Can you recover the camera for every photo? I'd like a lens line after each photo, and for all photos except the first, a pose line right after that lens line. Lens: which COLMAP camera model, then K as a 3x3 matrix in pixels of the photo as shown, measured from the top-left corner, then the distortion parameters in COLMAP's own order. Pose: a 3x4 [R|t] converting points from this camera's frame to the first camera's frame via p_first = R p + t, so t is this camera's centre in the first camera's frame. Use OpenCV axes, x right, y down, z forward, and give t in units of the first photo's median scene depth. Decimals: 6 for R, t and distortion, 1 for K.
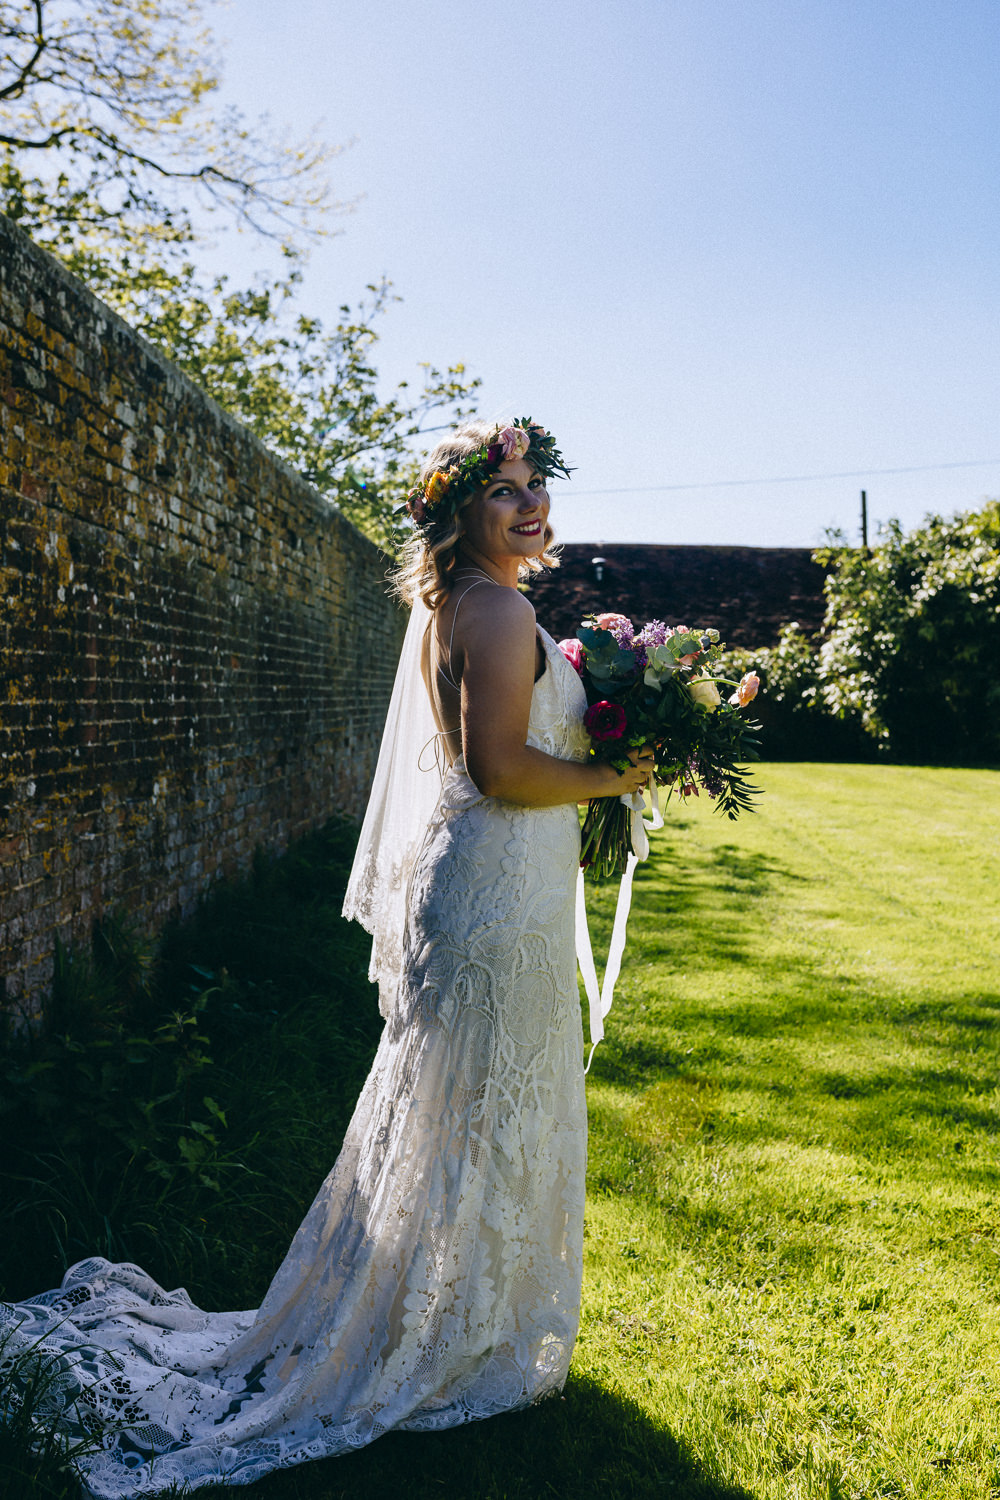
lens RADIAL K [[1510.1, 0, 500.0], [0, 1510.1, 750.0], [0, 0, 1]] dist [0.004044, -0.005360]
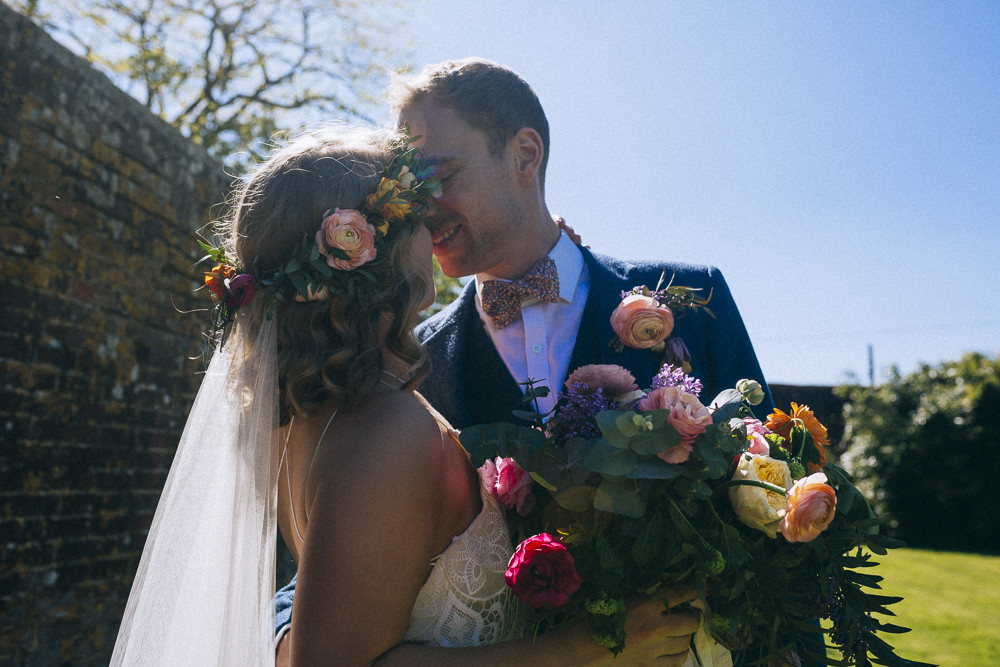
lens RADIAL K [[1006.7, 0, 498.1], [0, 1006.7, 355.8], [0, 0, 1]] dist [0.004044, -0.005360]
pose [[0.992789, 0.009441, -0.119499, 0.066292], [-0.028559, 0.986817, -0.159299, -0.020934], [0.116420, 0.161563, 0.979971, 0.311357]]
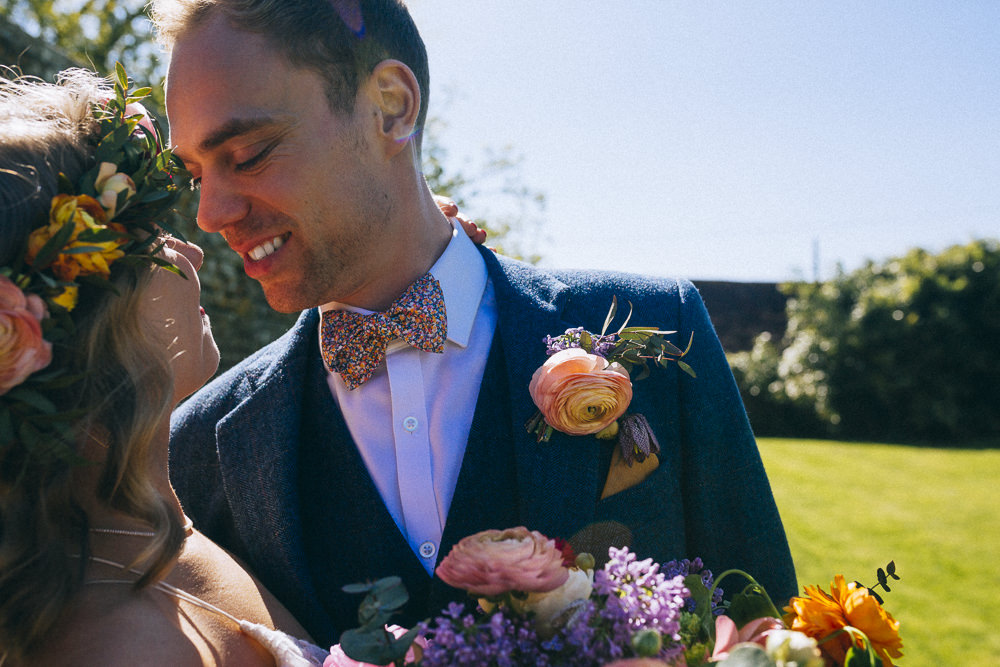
lens RADIAL K [[1030.8, 0, 500.0], [0, 1030.8, 333.5], [0, 0, 1]] dist [-0.055573, 0.008753]
pose [[0.998296, 0.003102, -0.058279, 0.068882], [-0.007638, 0.996943, -0.077760, -0.070949], [0.057859, 0.078072, 0.995267, 0.411977]]
